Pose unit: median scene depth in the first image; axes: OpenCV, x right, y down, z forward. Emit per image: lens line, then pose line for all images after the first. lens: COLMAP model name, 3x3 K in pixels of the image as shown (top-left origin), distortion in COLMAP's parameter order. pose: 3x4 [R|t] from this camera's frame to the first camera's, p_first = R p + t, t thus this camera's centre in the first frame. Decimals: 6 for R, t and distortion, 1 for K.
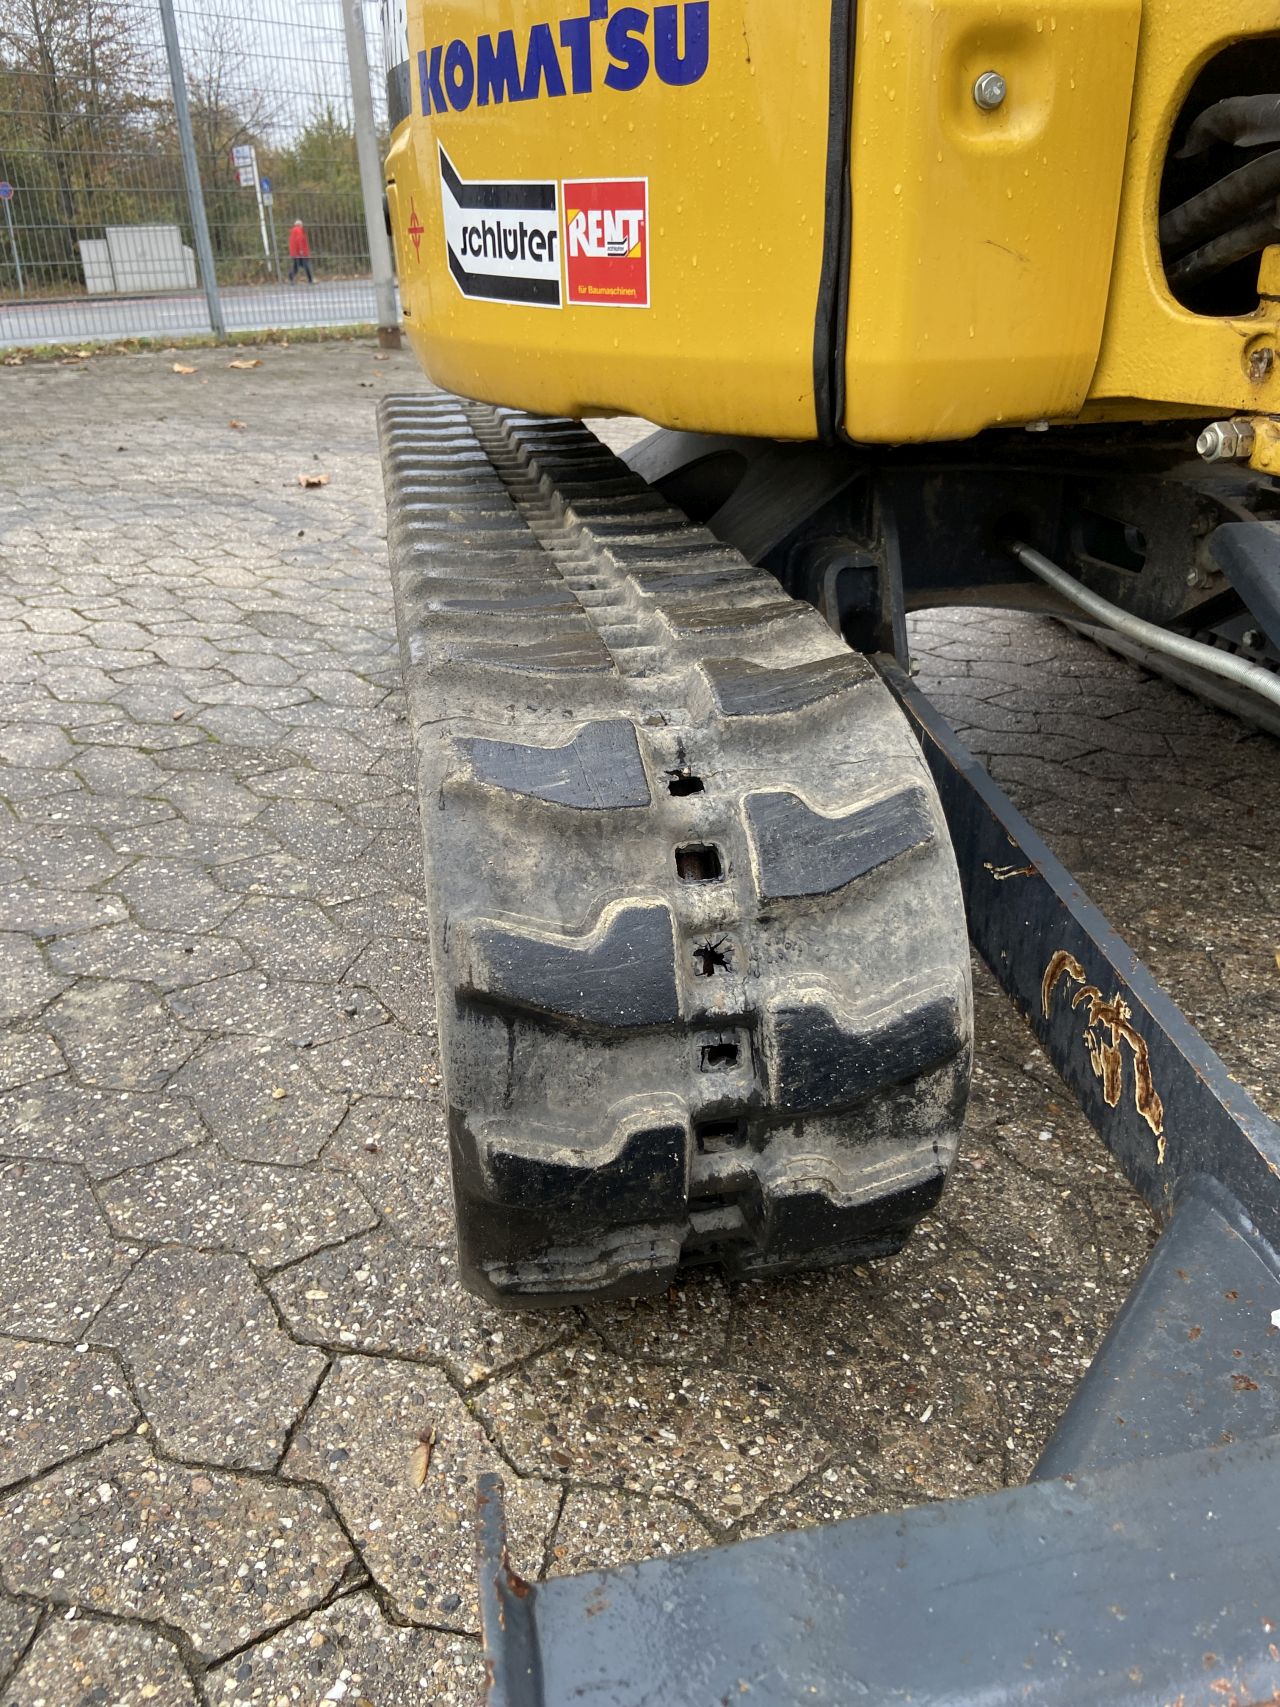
lens RADIAL K [[1306.1, 0, 645.6], [0, 1306.1, 854.4], [0, 0, 1]] dist [0.043491, -0.069021]
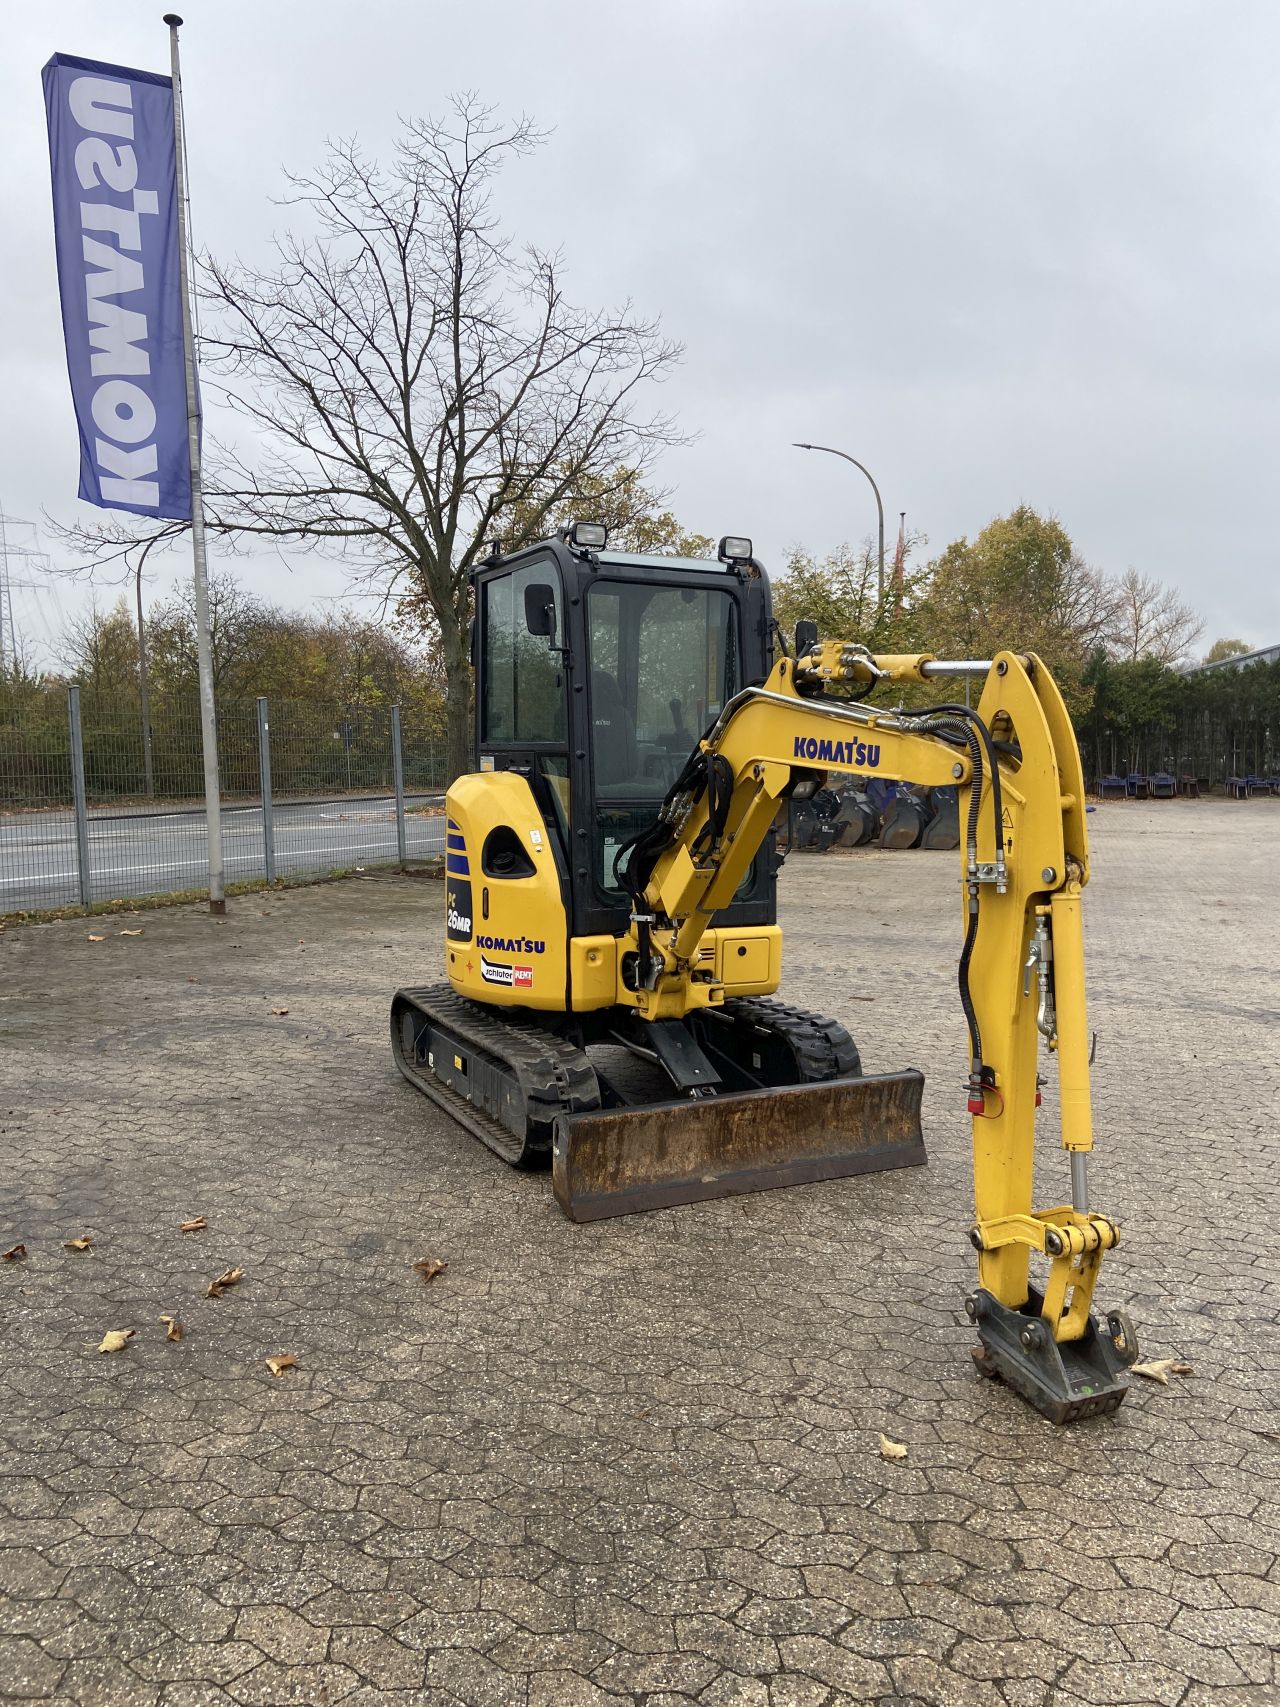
lens RADIAL K [[1306.1, 0, 651.5], [0, 1306.1, 854.6], [0, 0, 1]] dist [0.043491, -0.069021]
pose [[0.966992, -0.008156, 0.254675, -0.967574], [0.099213, 0.932662, -0.346840, 1.054841], [-0.234697, 0.360659, 0.902686, -4.496254]]
